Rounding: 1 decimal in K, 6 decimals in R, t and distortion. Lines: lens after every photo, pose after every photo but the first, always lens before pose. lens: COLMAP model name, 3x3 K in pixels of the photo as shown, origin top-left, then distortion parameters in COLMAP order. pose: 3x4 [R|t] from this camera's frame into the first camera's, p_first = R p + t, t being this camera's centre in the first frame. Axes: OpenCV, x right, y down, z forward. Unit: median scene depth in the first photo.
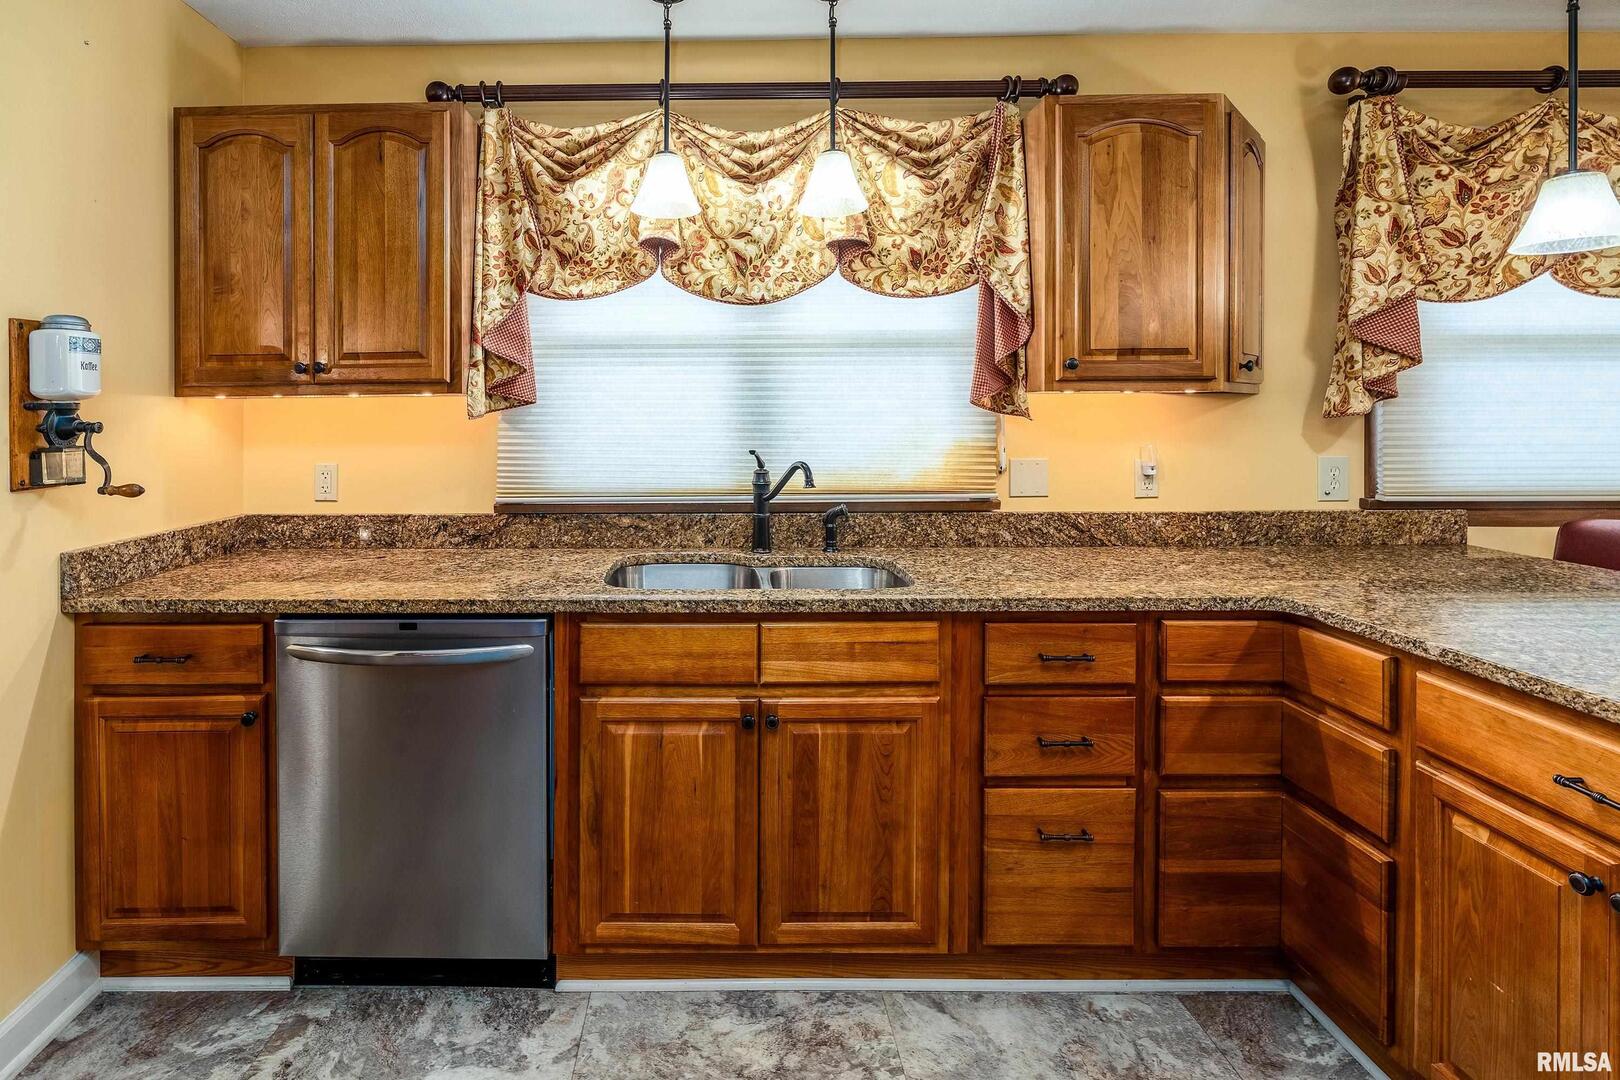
lens RADIAL K [[793.5, 0, 703.5], [0, 793.5, 419.0], [0, 0, 1]] dist [-0.009271, 0.001625]
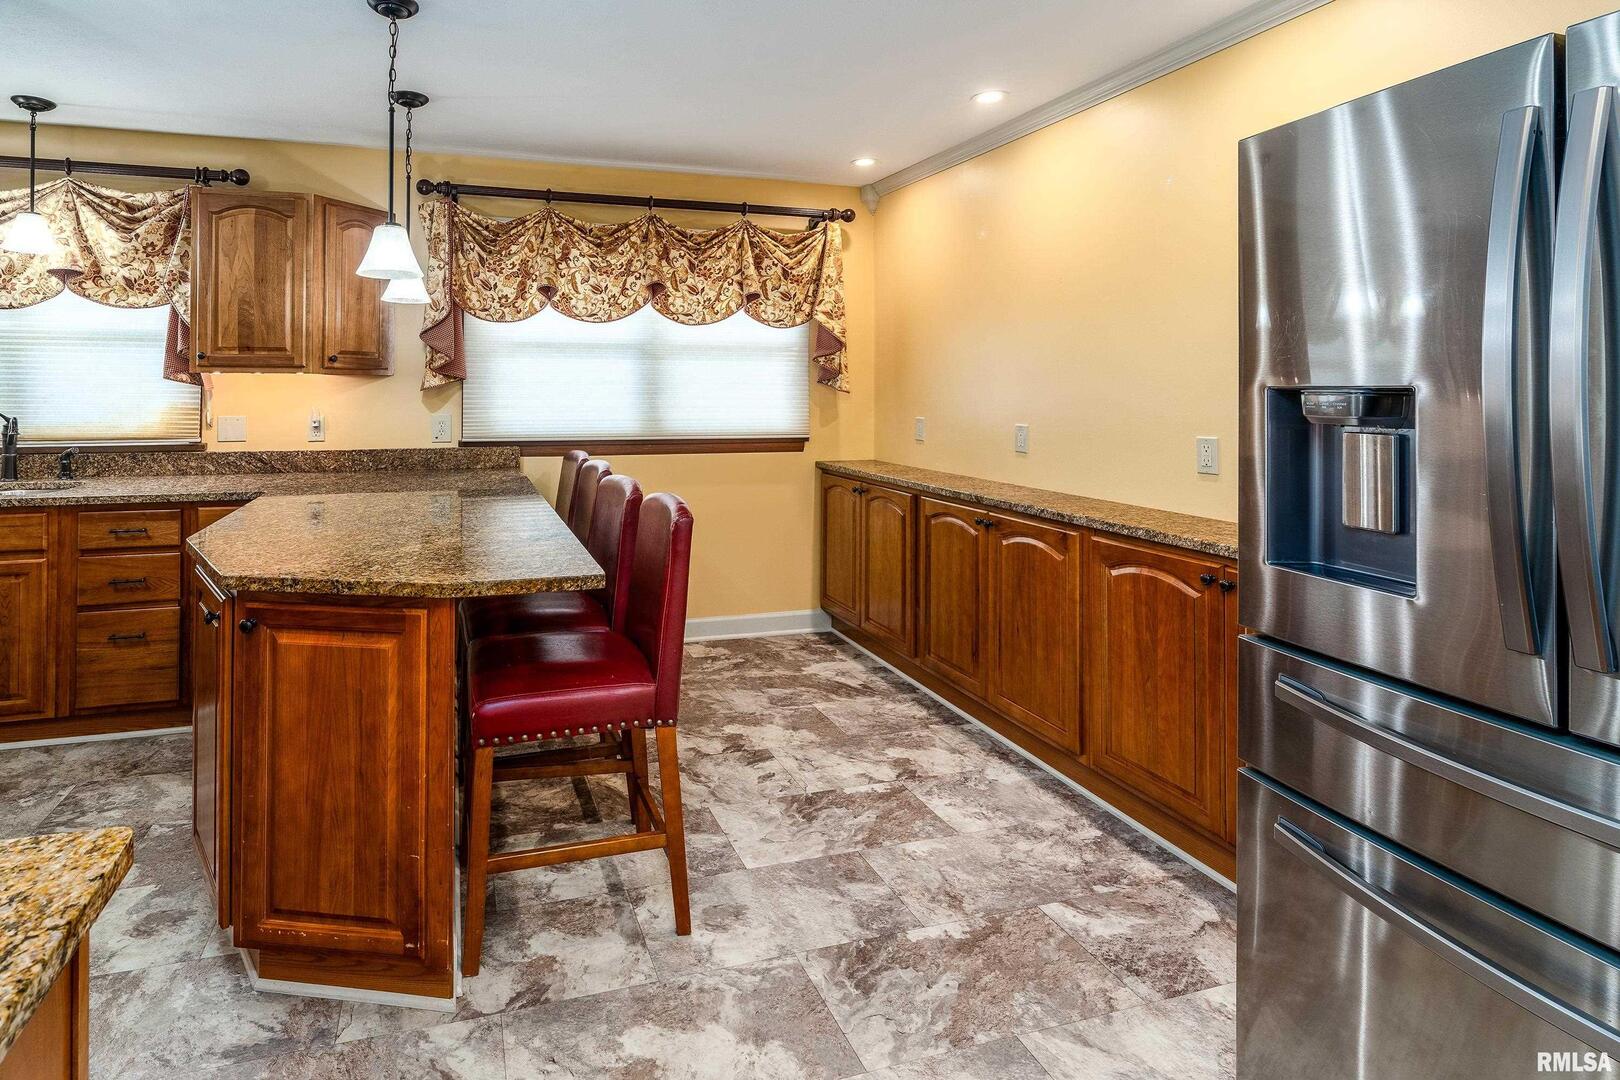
lens RADIAL K [[803.0, 0, 696.4], [0, 803.0, 382.6], [0, 0, 1]] dist [-0.002498, -0.000044]
pose [[0.958917, 0.010789, 0.283481, 0.878845], [-0.007968, 0.999907, -0.011102, -0.004449], [-0.283574, 0.008387, 0.958914, -0.768398]]
